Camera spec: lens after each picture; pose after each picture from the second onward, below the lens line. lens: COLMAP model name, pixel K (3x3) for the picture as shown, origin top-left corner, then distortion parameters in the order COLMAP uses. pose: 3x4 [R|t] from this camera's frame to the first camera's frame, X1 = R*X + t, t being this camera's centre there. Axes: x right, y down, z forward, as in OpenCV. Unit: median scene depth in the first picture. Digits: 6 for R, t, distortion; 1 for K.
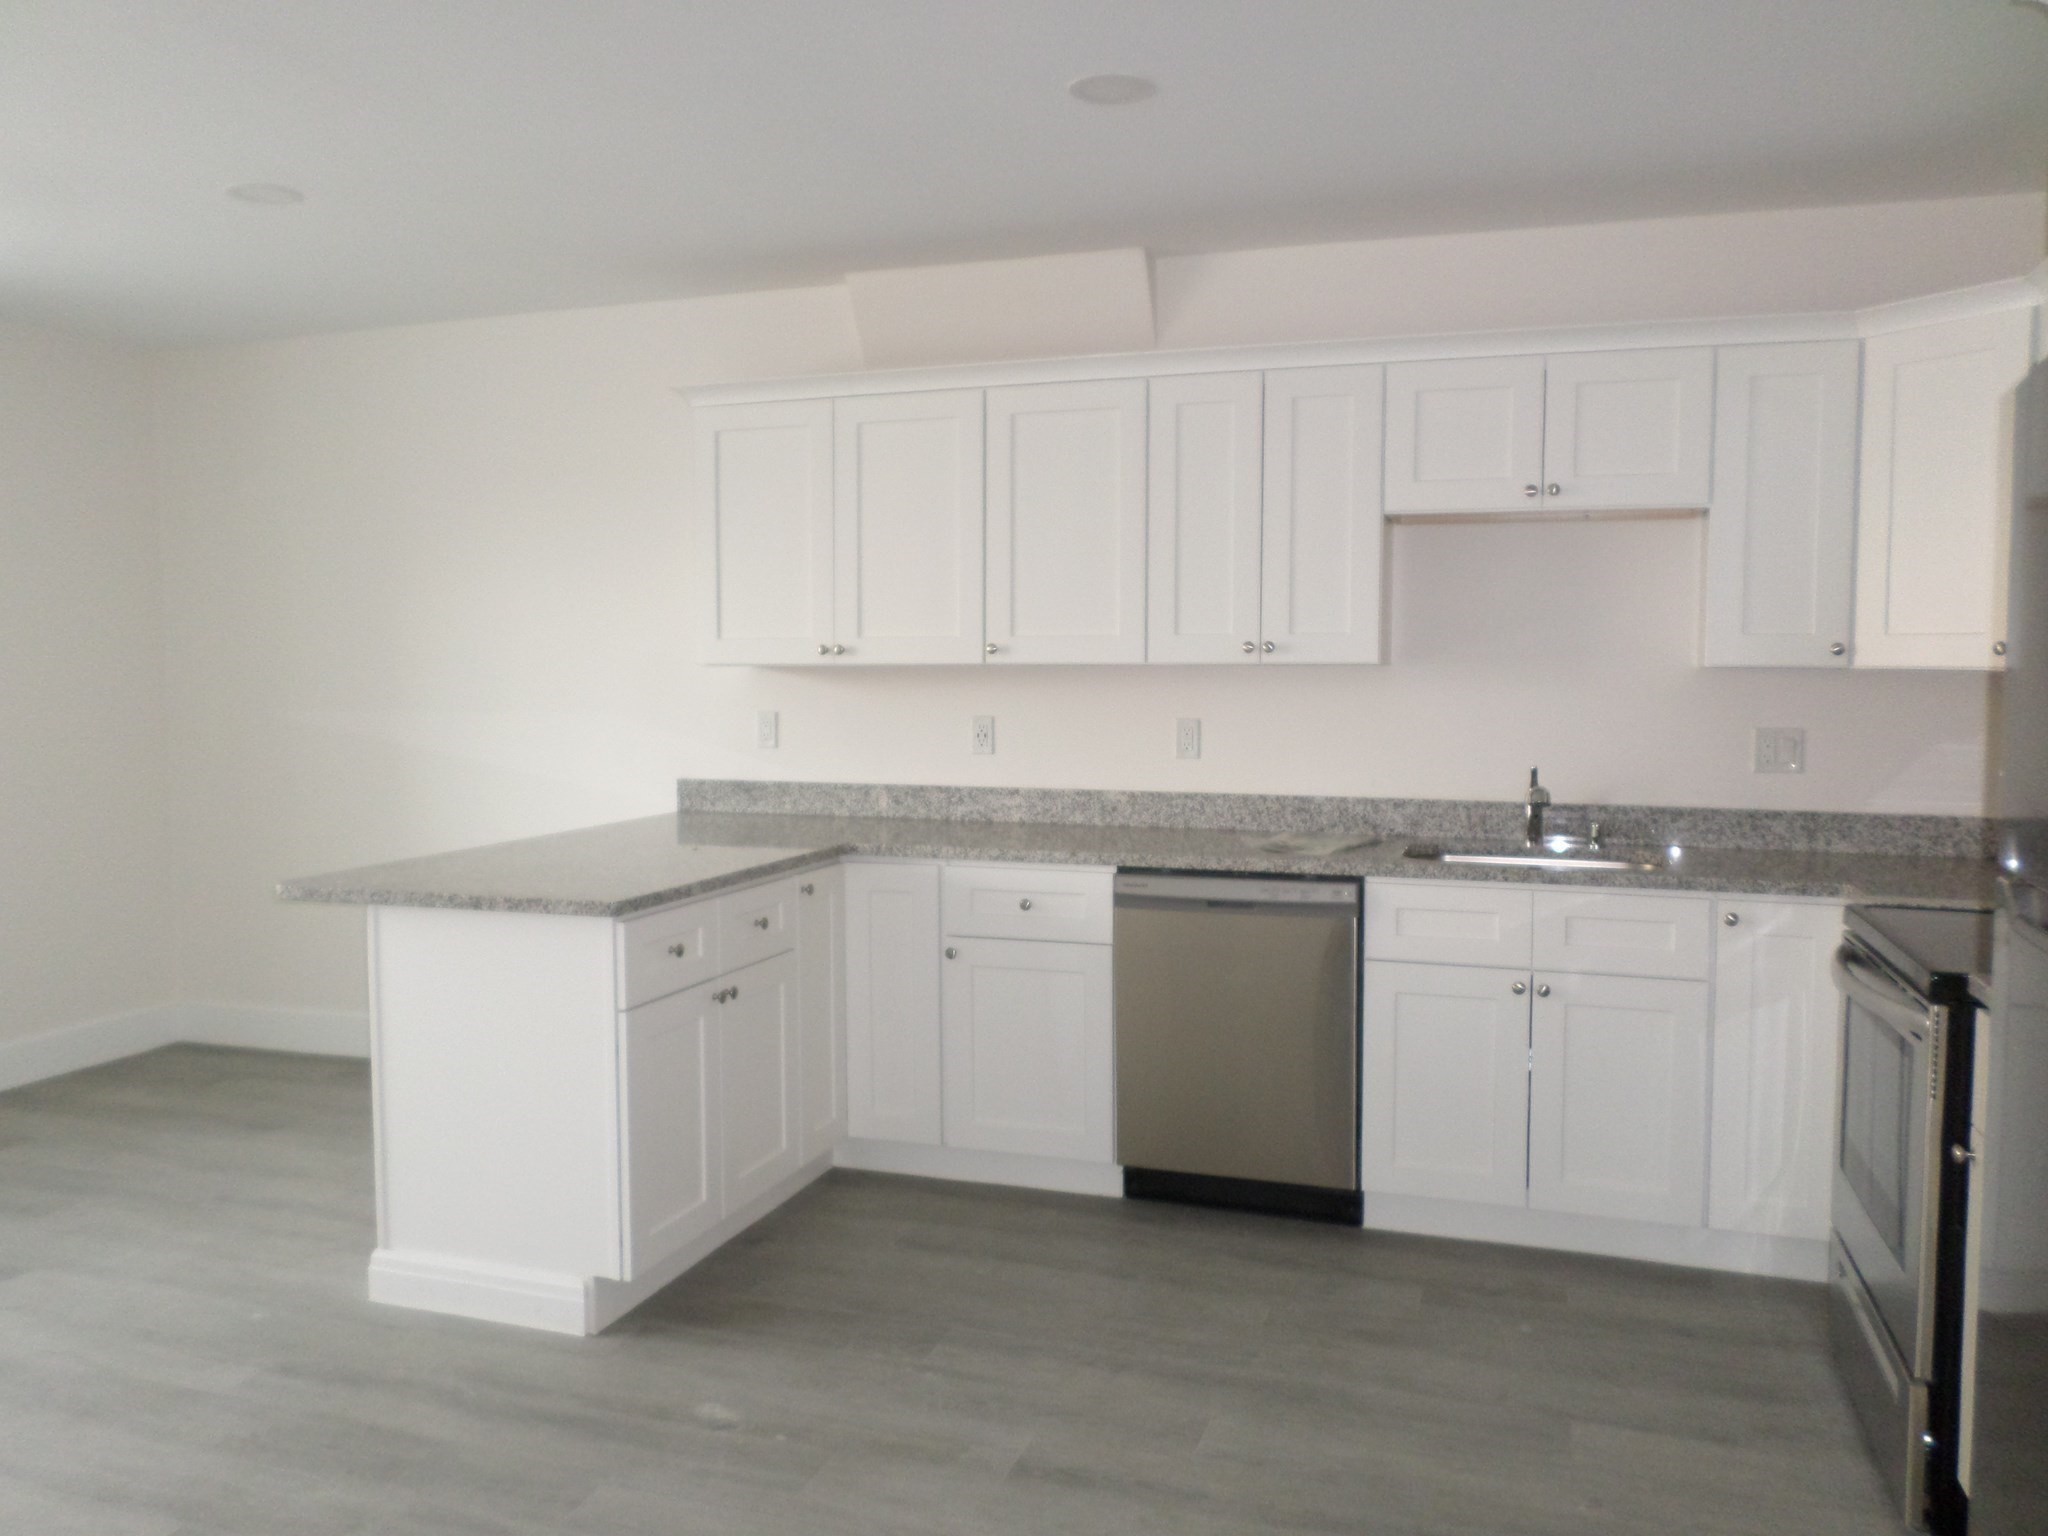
lens RADIAL K [[1553.7, 0, 1011.7], [0, 1553.7, 765.9], [0, 0, 1]] dist [0.011661, -0.015069]
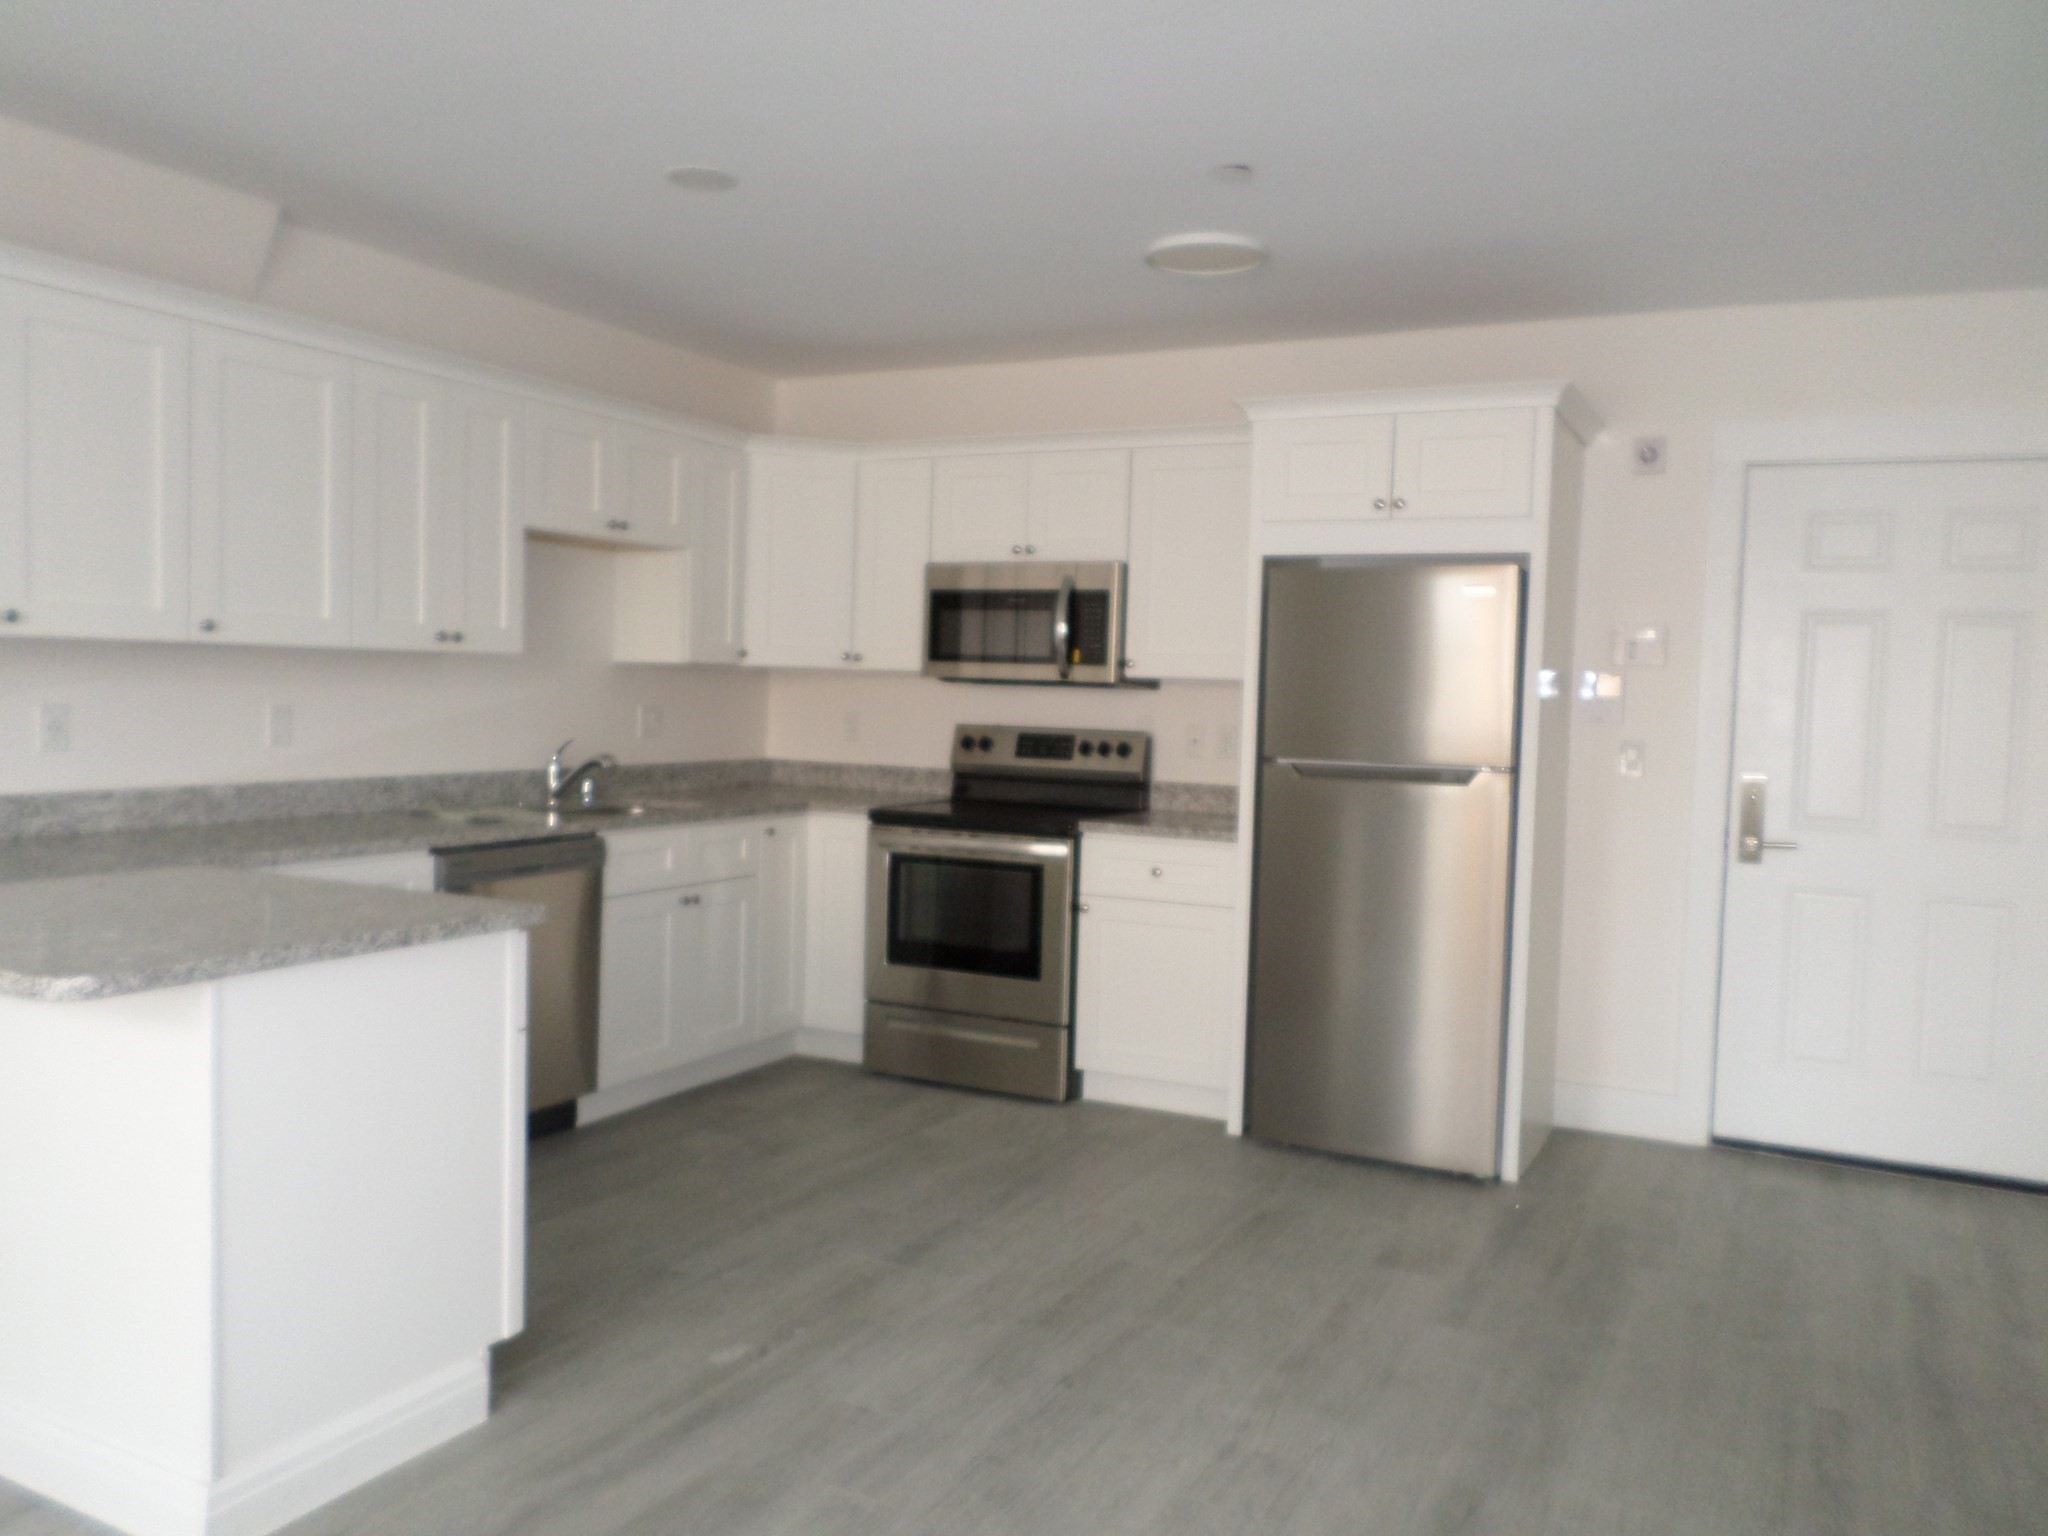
lens RADIAL K [[1553.7, 0, 1029.4], [0, 1553.7, 760.5], [0, 0, 1]] dist [0.011661, -0.015069]
pose [[0.146474, -0.046514, 0.988120, -0.848933], [0.030438, 0.998633, 0.042497, -0.024918], [-0.988746, 0.023852, 0.147690, 0.441068]]
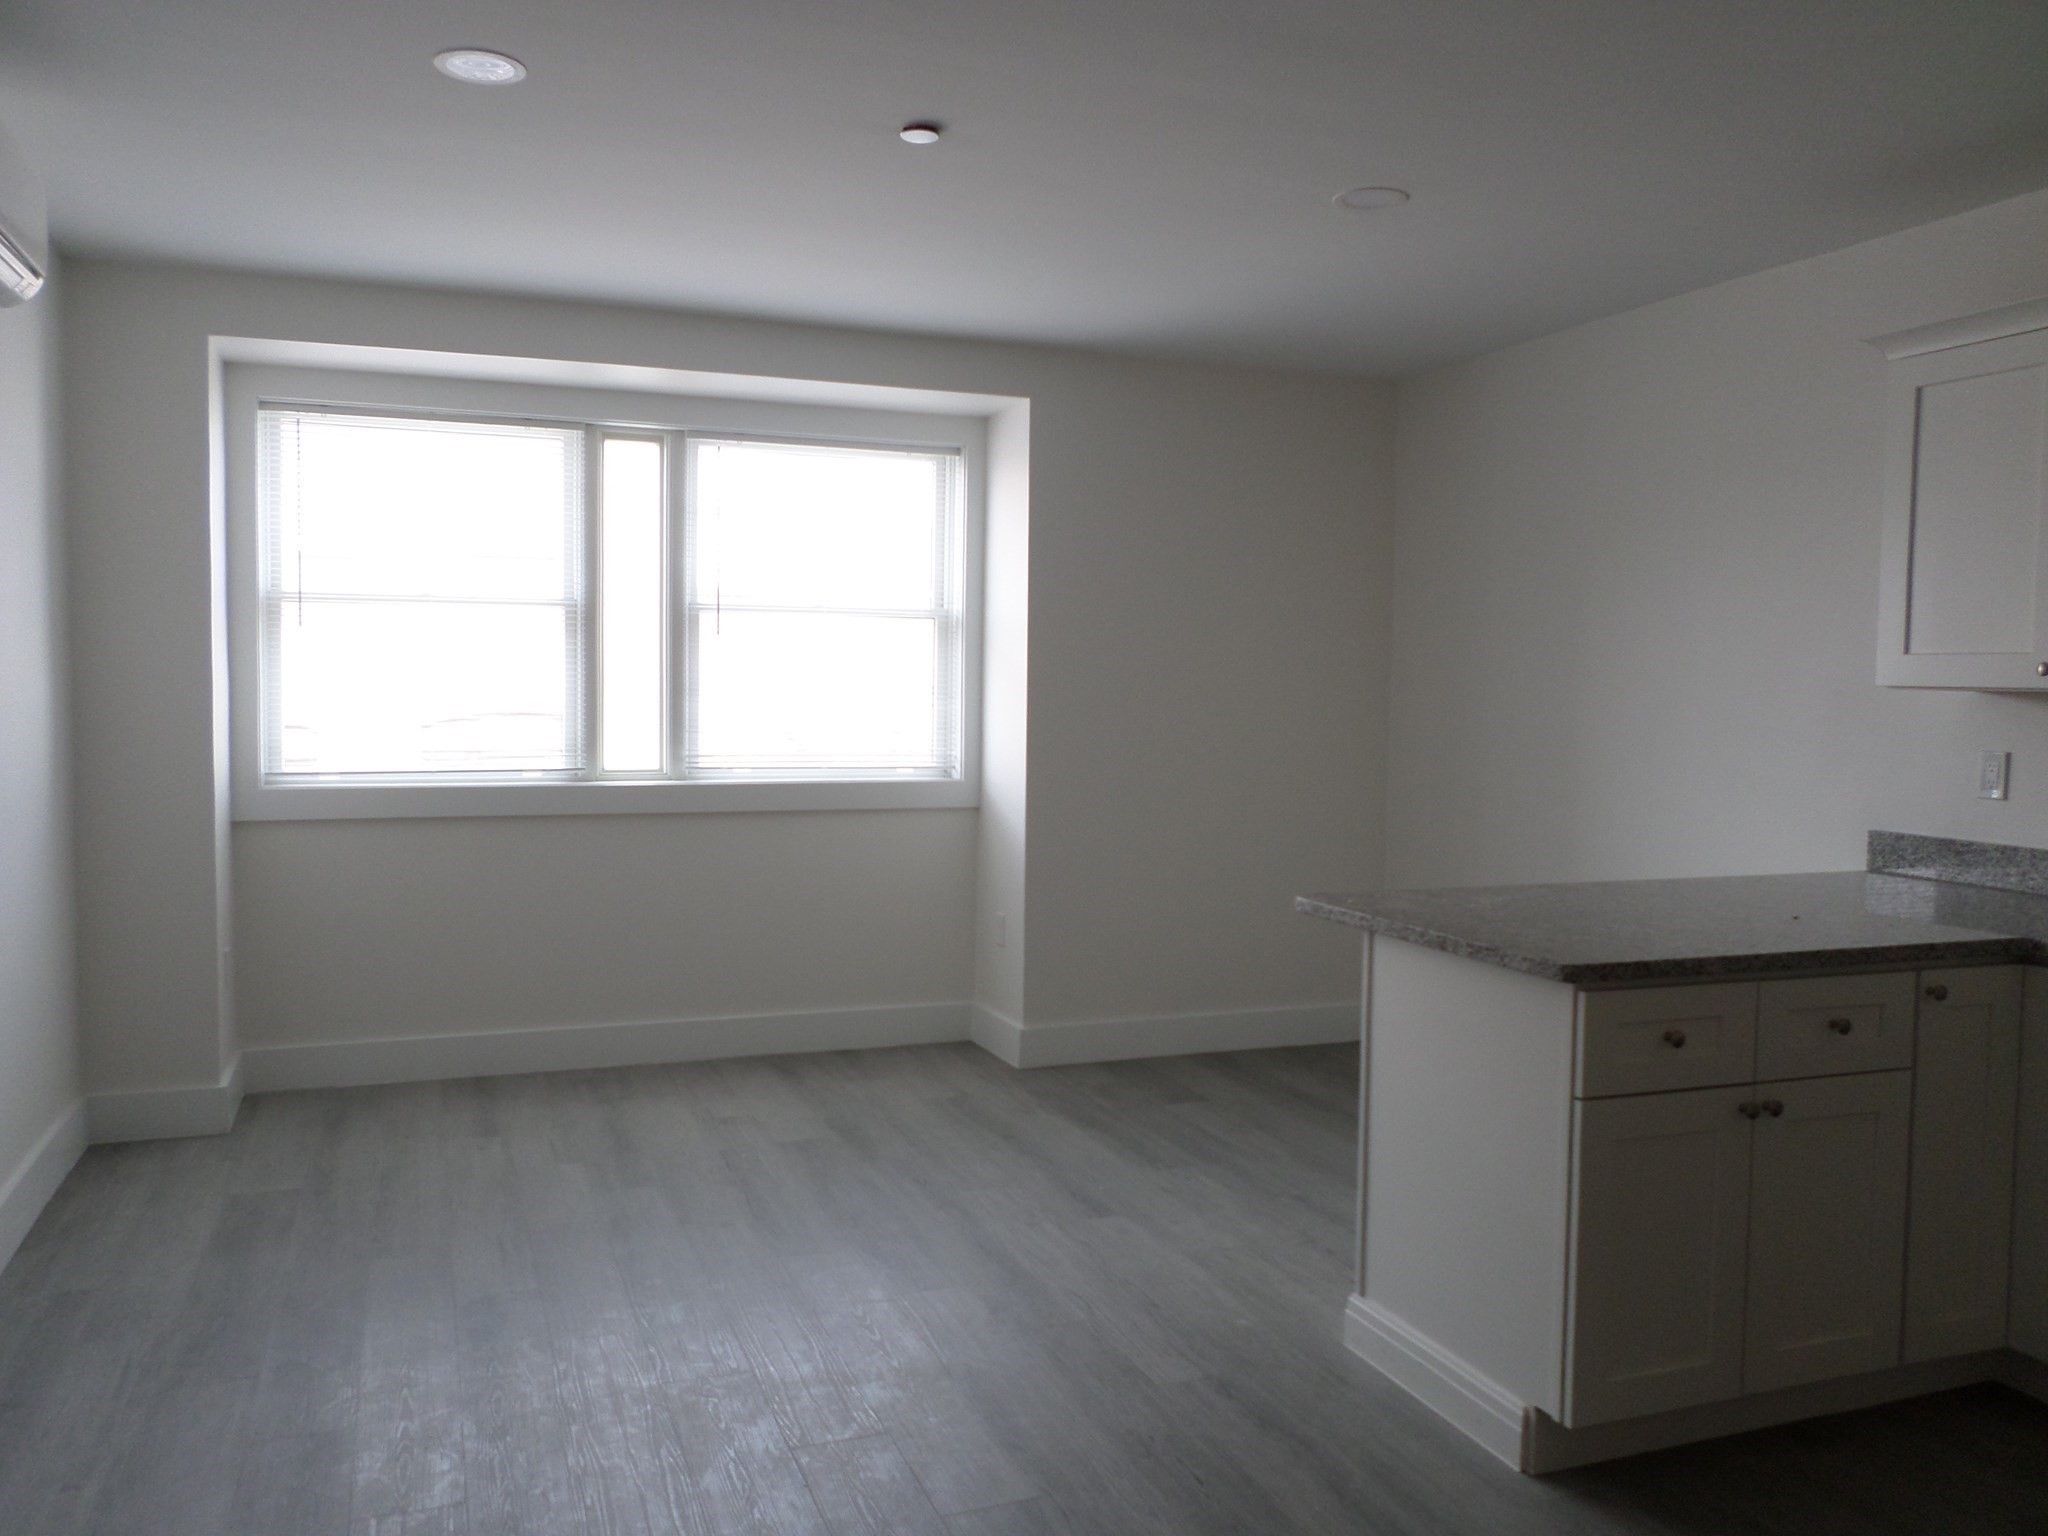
lens RADIAL K [[1553.7, 0, 1030.6], [0, 1553.7, 769.8], [0, 0, 1]] dist [0.011661, -0.015069]
pose [[0.647232, 0.057051, -0.760155, 0.134619], [-0.067298, 0.997578, 0.017570, -0.008838], [0.759317, 0.039785, 0.649504, 0.179290]]
